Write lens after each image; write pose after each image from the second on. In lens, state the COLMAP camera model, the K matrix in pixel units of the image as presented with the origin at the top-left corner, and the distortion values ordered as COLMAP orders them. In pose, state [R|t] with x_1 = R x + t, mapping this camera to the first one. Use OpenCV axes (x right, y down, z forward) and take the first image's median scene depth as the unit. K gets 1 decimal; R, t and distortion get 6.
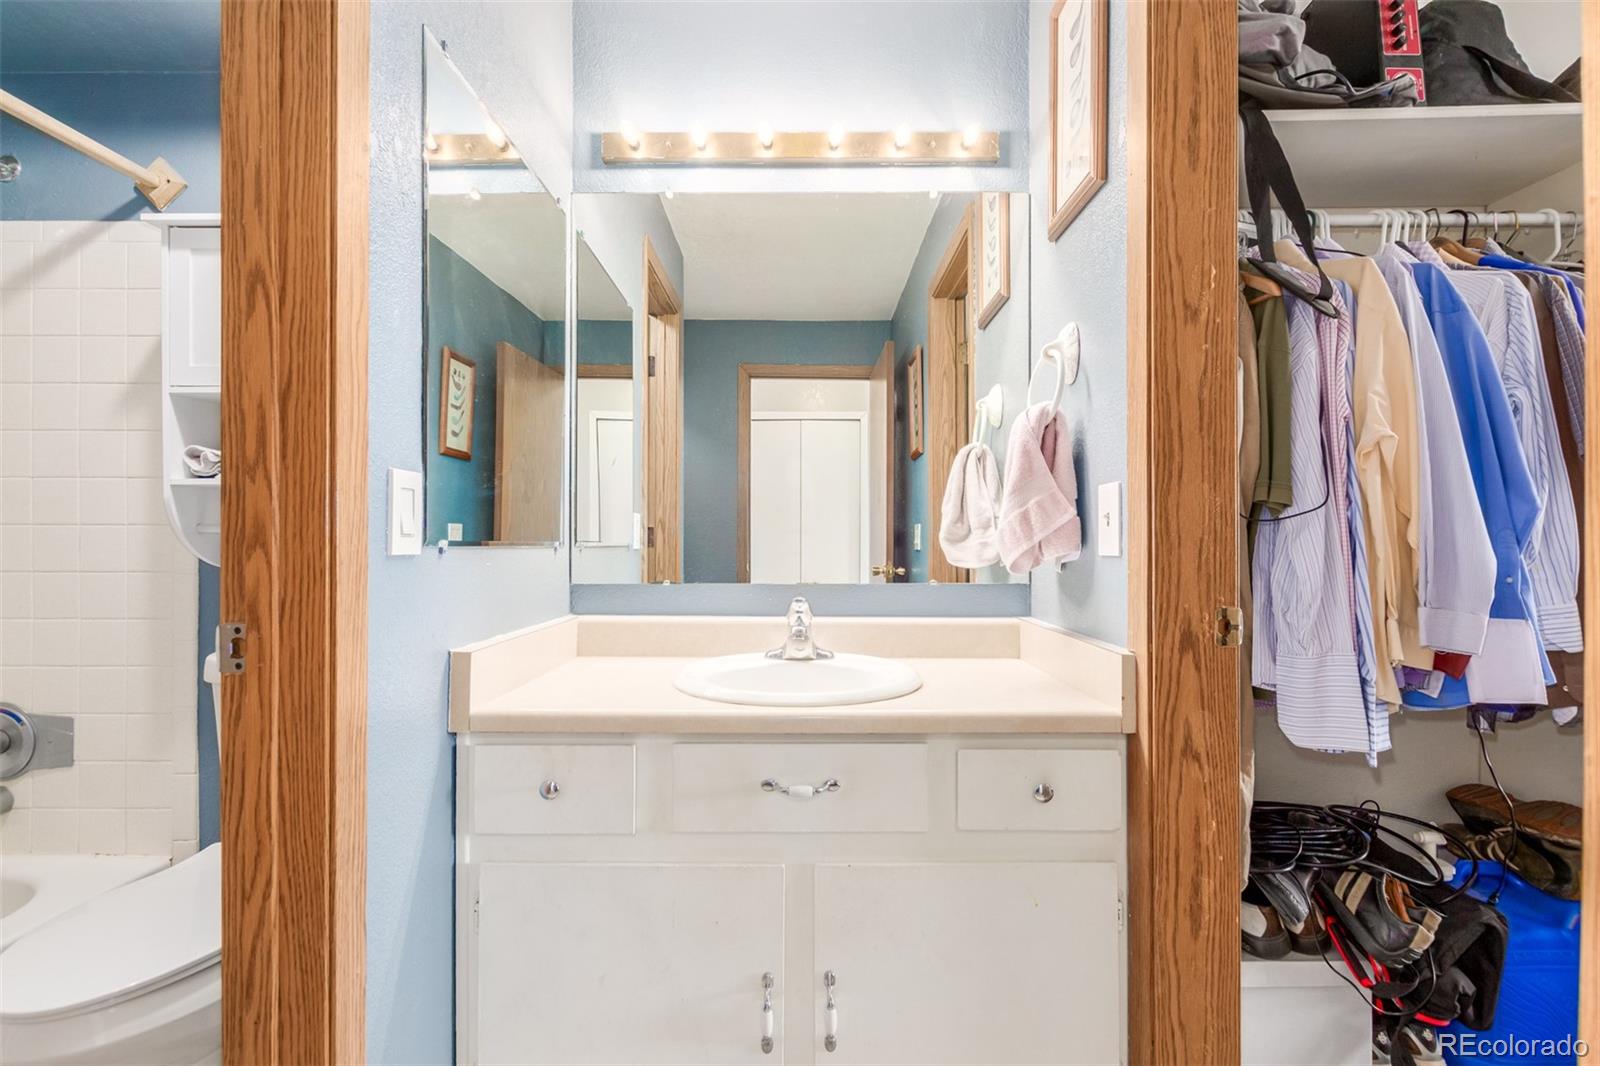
lens RADIAL K [[734.0, 0, 803.9], [0, 734.0, 531.9], [0, 0, 1]] dist [0.007555, -0.004798]
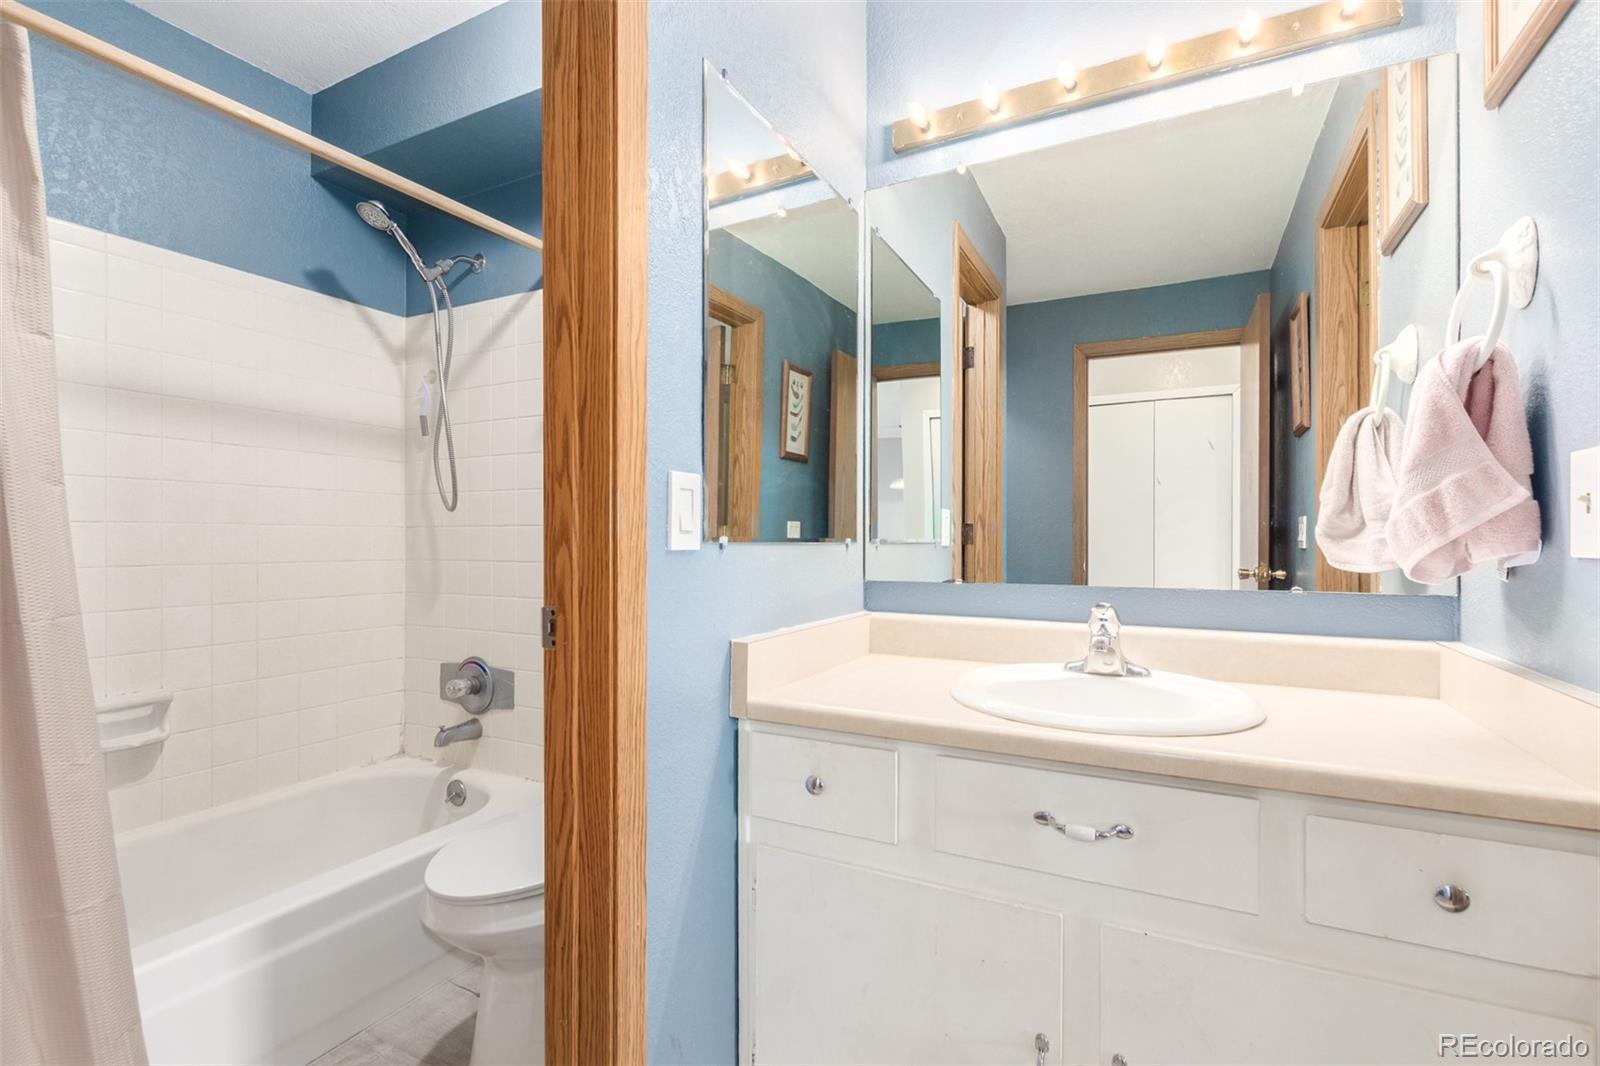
lens RADIAL K [[734.0, 0, 799.6], [0, 734.0, 533.7], [0, 0, 1]] dist [0.007555, -0.004798]
pose [[0.889119, -0.003923, -0.457659, 0.071478], [0.006669, 0.999968, 0.004383, 0.002269], [0.457628, -0.006949, 0.889117, 0.074102]]
